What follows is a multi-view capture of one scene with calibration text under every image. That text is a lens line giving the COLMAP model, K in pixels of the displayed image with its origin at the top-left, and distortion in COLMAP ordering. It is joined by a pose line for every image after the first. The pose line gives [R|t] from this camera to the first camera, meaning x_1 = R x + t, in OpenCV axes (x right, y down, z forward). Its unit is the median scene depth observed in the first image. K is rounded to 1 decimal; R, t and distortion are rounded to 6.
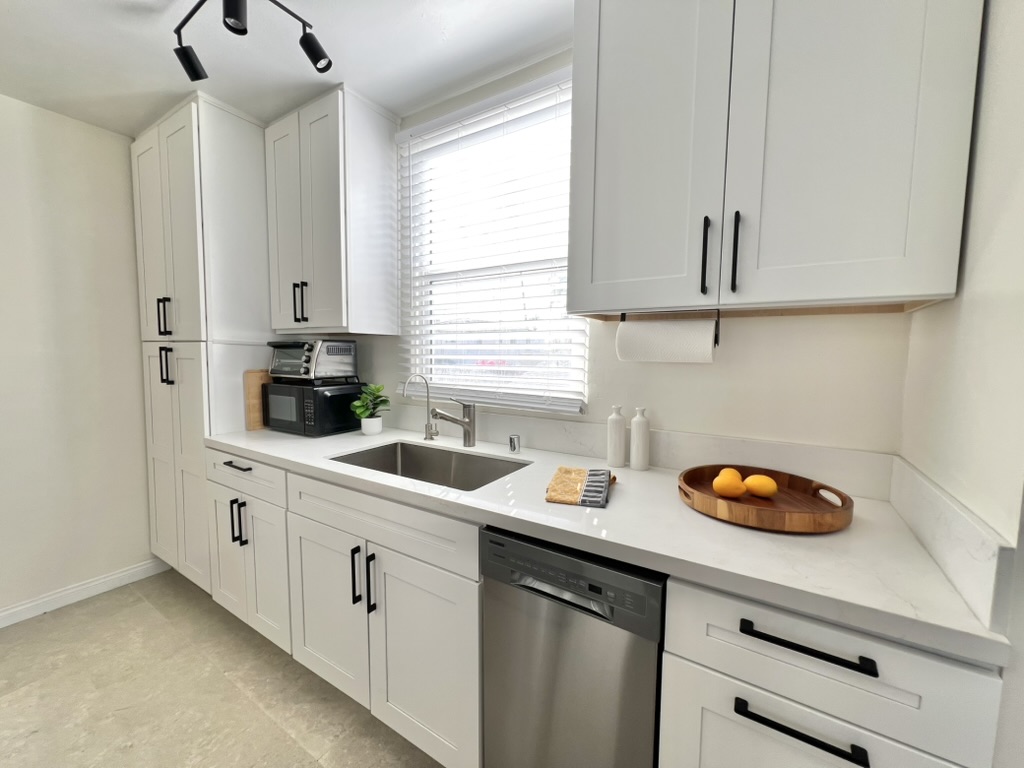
lens RADIAL K [[408.6, 0, 509.7], [0, 408.6, 386.4], [0, 0, 1]] dist [-0.000930, -0.000026]
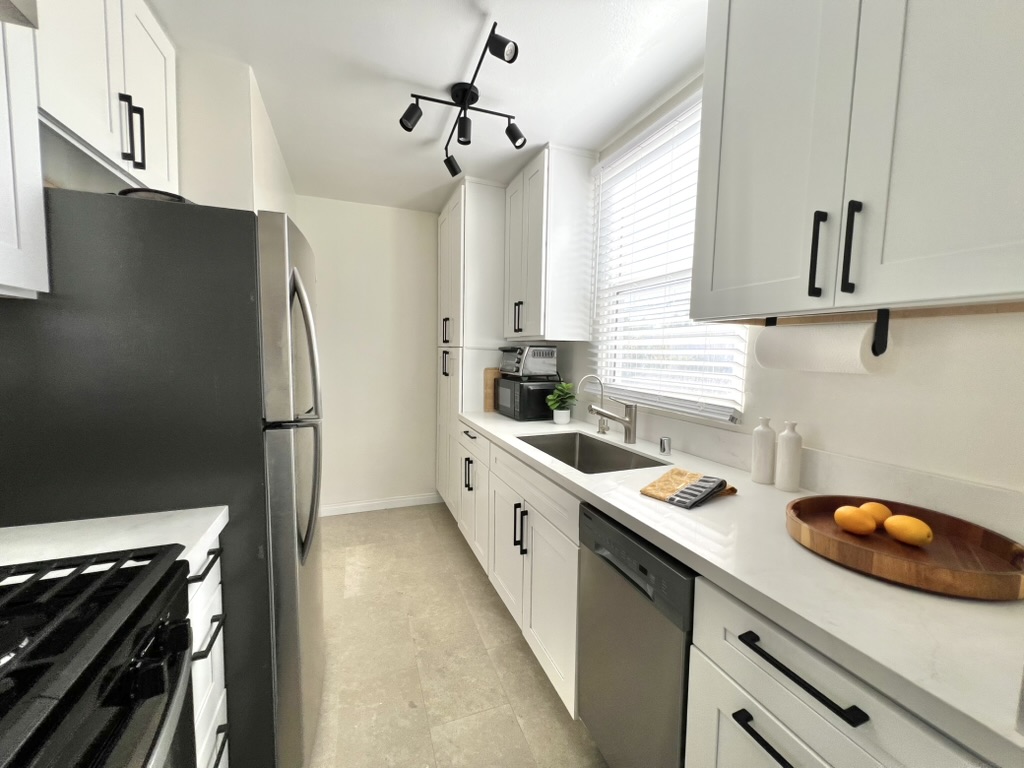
lens RADIAL K [[408.6, 0, 509.7], [0, 408.6, 386.4], [0, 0, 1]] dist [-0.000930, -0.000026]
pose [[0.802454, 0.053609, -0.594301, 0.278236], [-0.055111, 0.998358, 0.015644, -0.003634], [0.594164, 0.020199, 0.804091, -0.067618]]
